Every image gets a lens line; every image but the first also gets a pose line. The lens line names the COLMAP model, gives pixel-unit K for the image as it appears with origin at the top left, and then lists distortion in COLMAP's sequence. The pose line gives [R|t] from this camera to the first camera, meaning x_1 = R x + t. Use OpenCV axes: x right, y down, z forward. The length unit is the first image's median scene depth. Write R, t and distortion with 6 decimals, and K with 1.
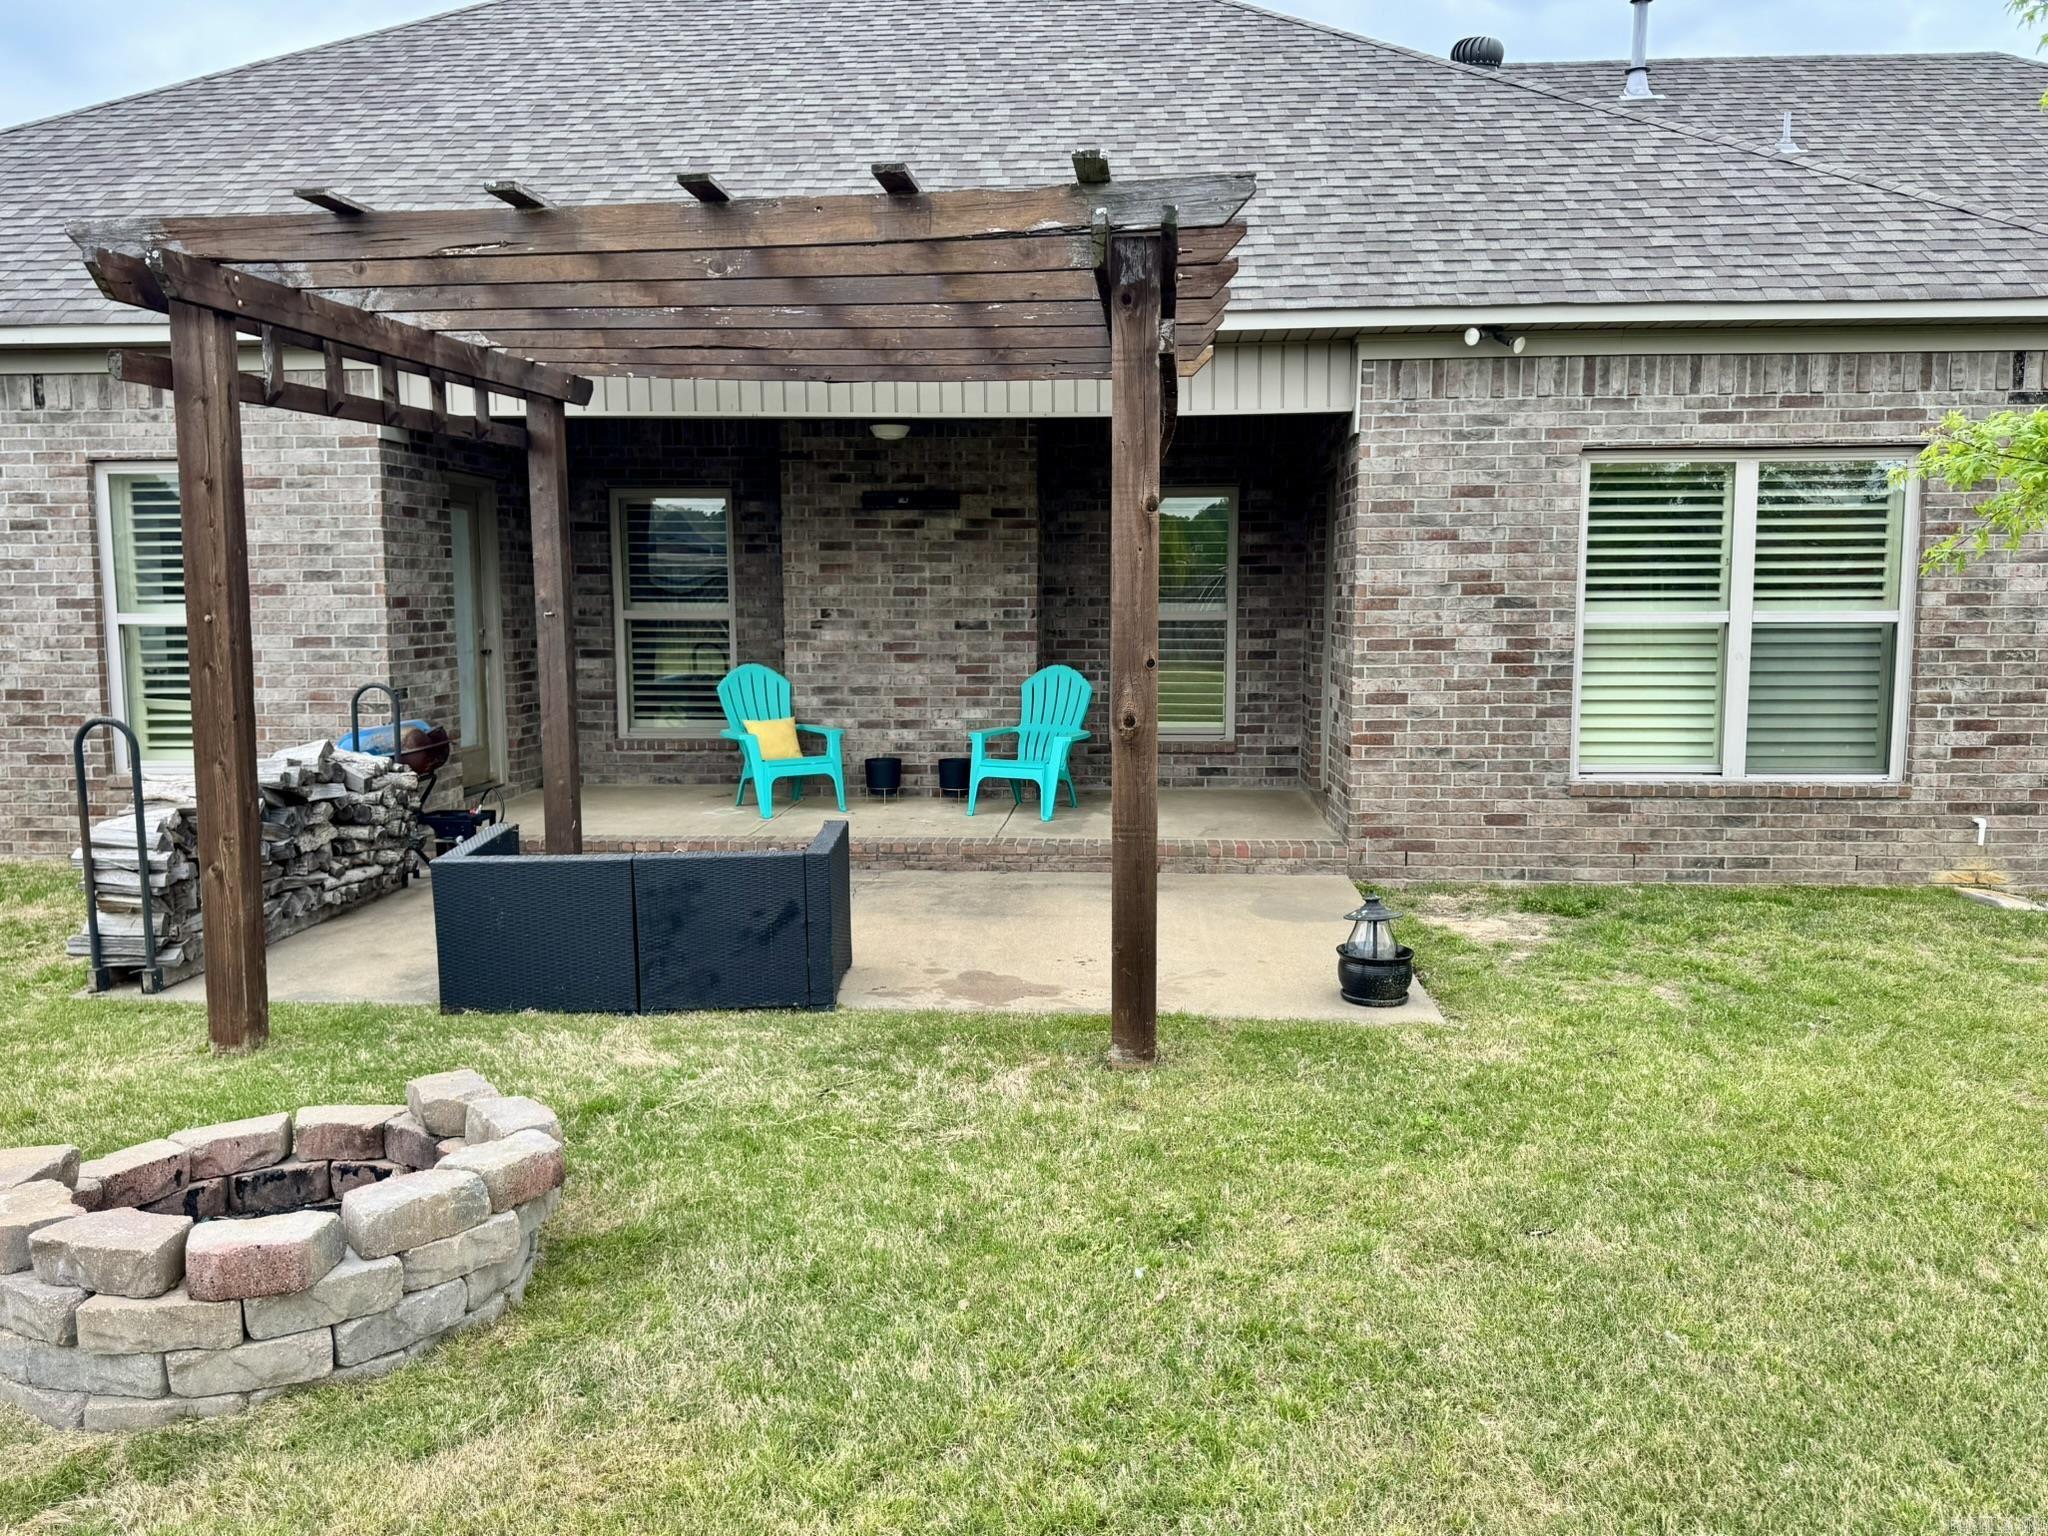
lens RADIAL K [[1630.4, 0, 1020.7], [0, 1630.4, 768.0], [0, 0, 1]] dist [0.005676, -0.004316]
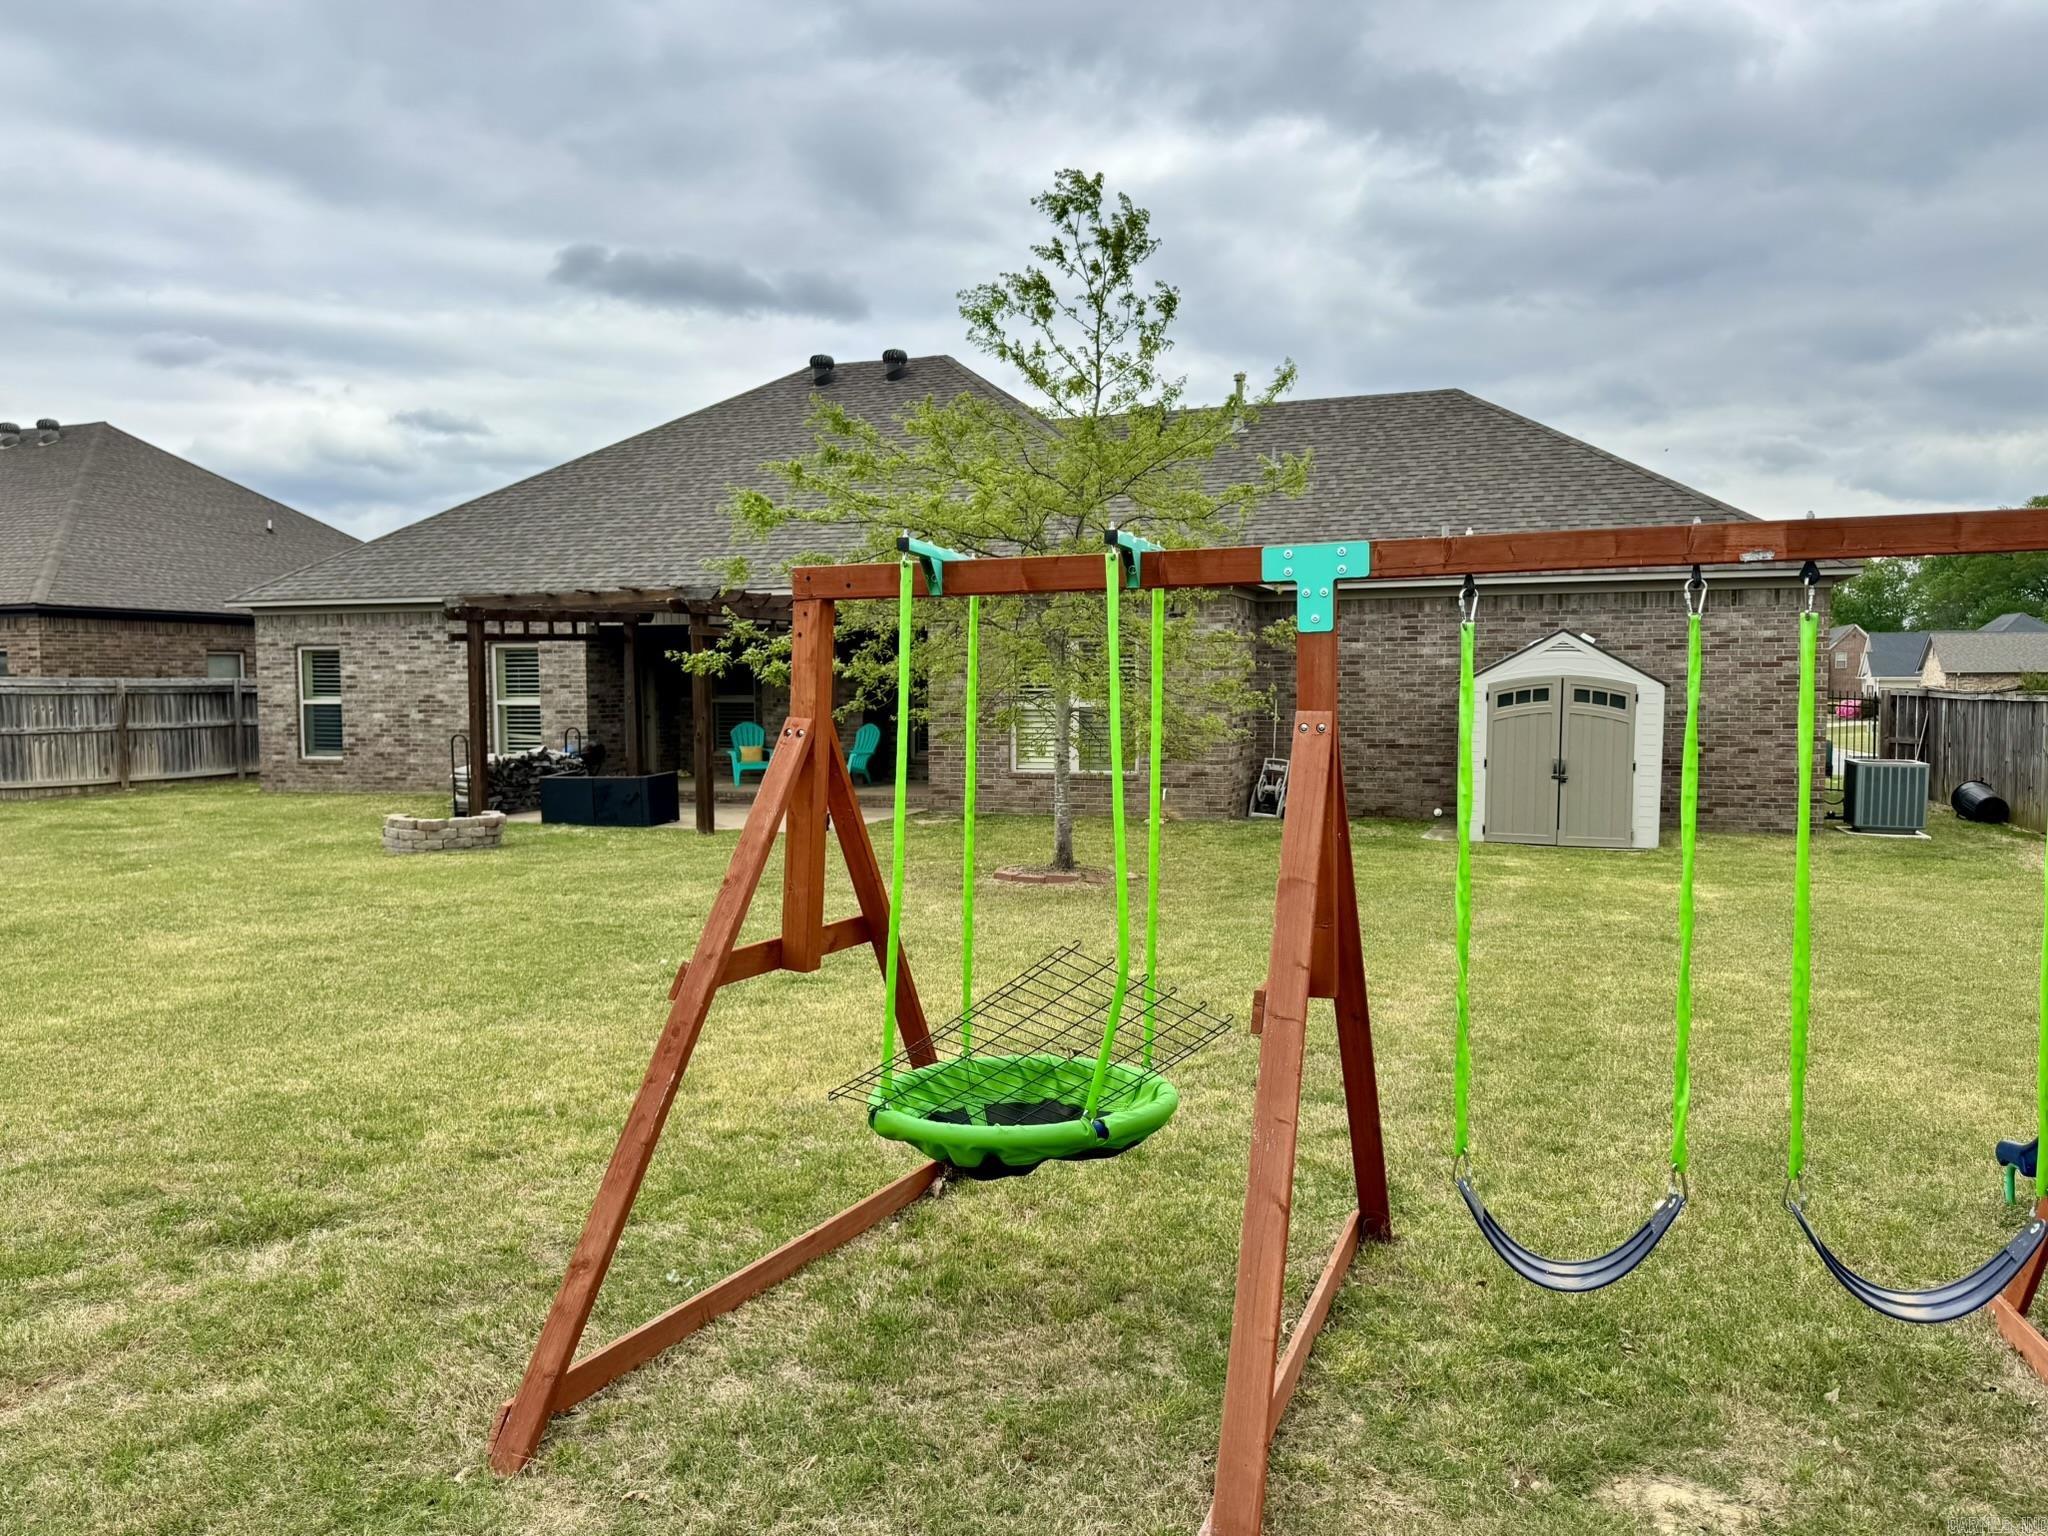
lens RADIAL K [[1429.5, 0, 1026.1], [0, 1429.5, 776.7], [0, 0, 1]] dist [0.008416, -0.016091]
pose [[0.966159, 0.016689, -0.257406, 0.906715], [-0.025667, 0.999172, -0.031557, 0.082125], [0.256667, 0.037096, 0.965788, -1.048125]]
